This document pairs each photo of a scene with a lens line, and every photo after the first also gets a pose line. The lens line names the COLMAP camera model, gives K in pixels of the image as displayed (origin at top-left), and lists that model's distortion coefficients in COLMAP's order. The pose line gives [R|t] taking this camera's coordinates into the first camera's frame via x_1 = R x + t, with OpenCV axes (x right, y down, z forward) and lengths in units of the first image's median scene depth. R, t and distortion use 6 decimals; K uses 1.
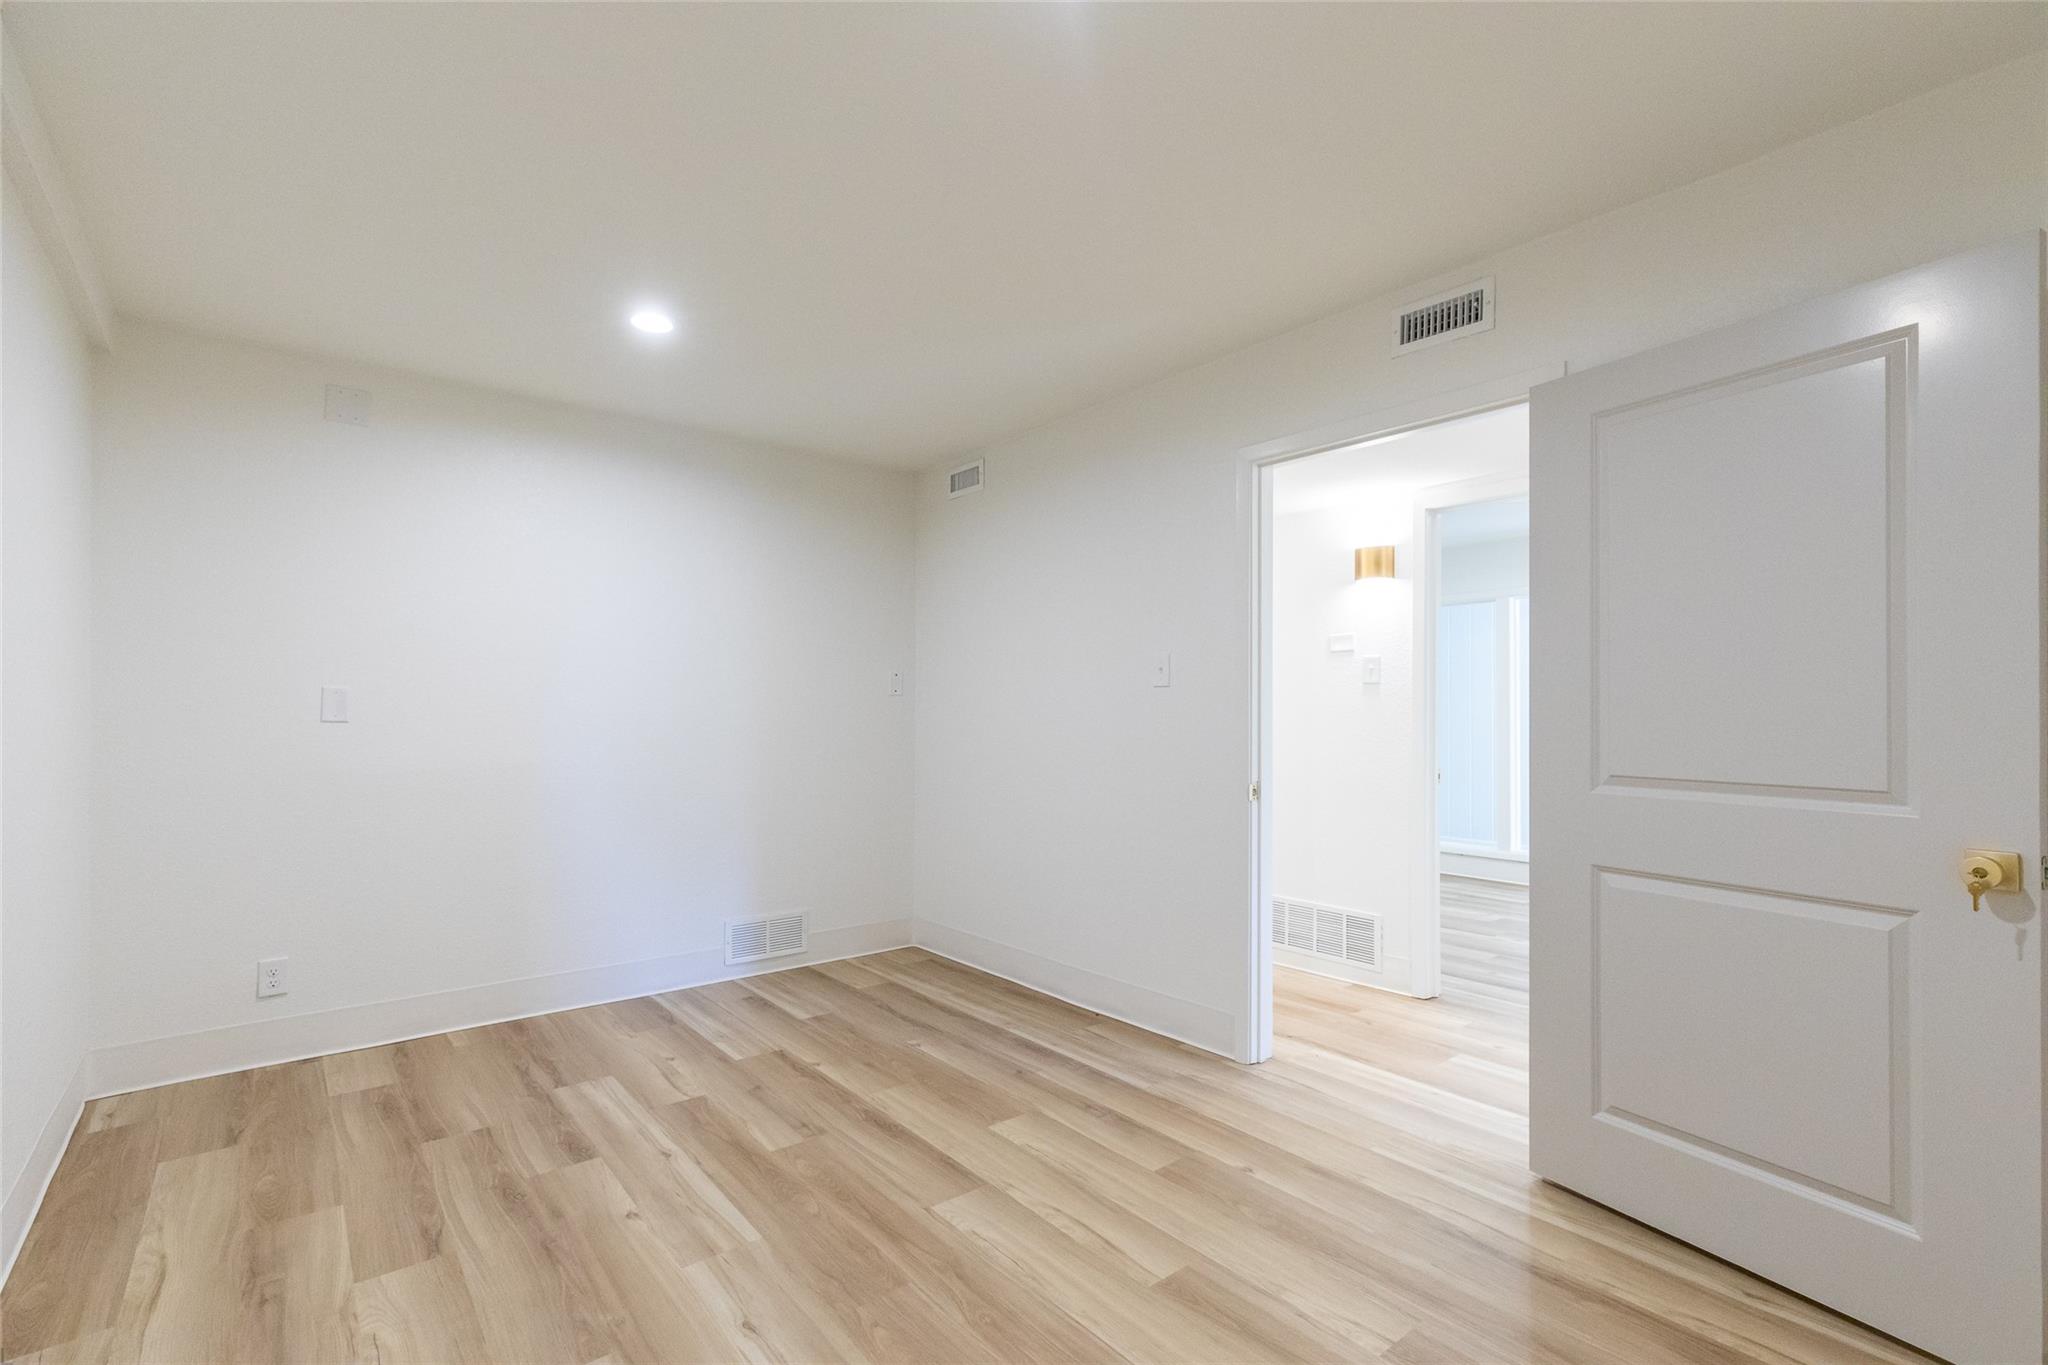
lens RADIAL K [[929.2, 0, 1021.2], [0, 929.2, 692.3], [0, 0, 1]] dist [0.000152, -0.000396]
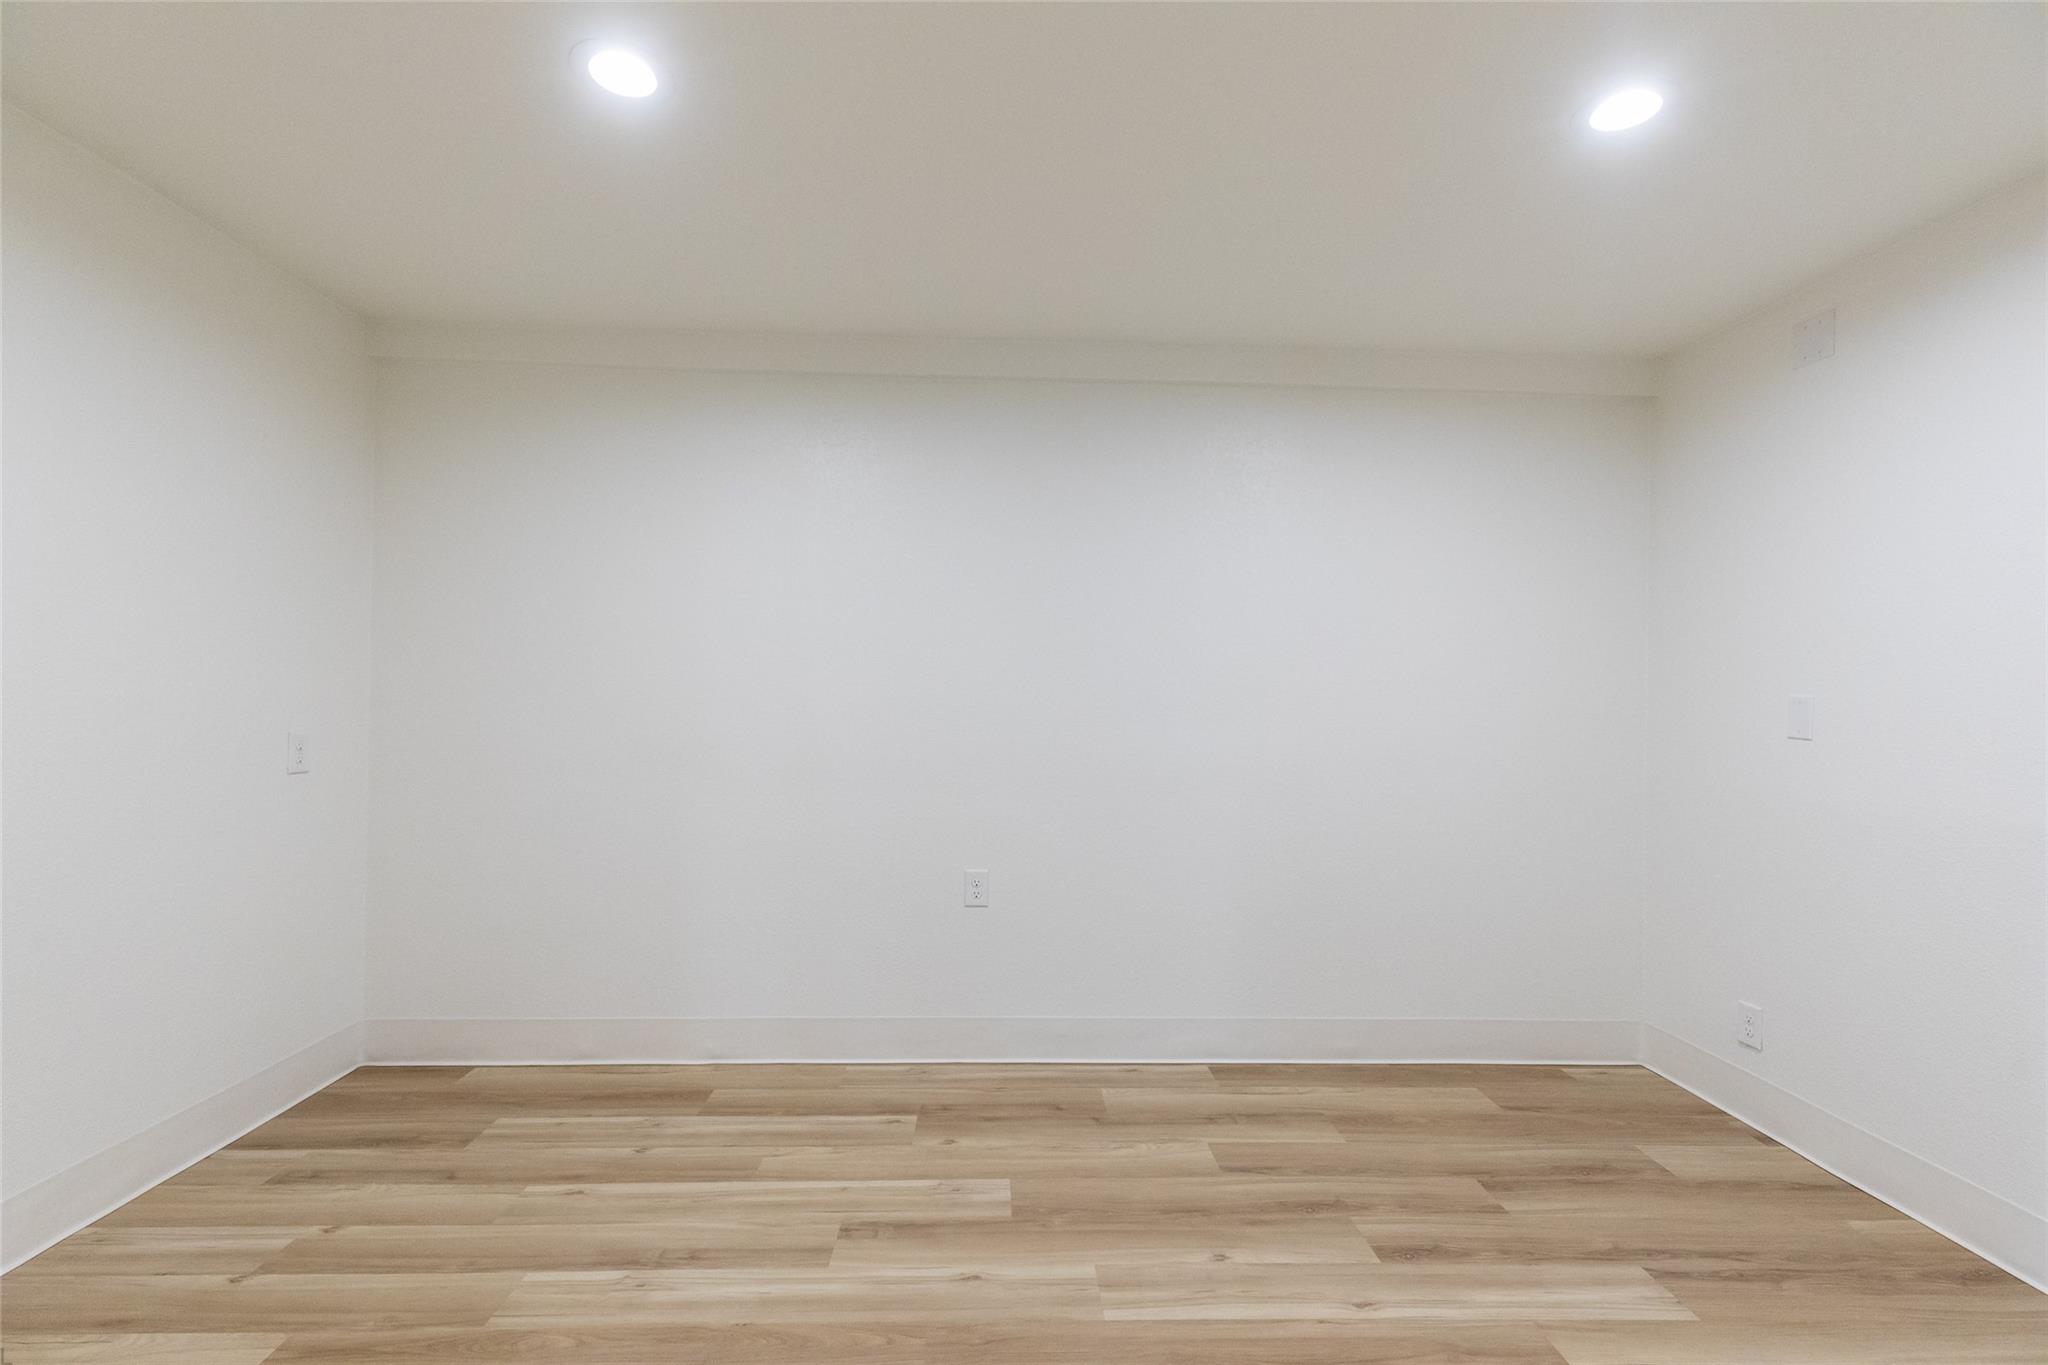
lens RADIAL K [[929.2, 0, 1021.2], [0, 929.2, 692.3], [0, 0, 1]] dist [0.000152, -0.000396]
pose [[-0.589965, -0.010138, -0.807365, 0.387980], [-0.007558, 0.999947, -0.007034, 0.003021], [0.807393, 0.001953, -0.590011, 1.175410]]
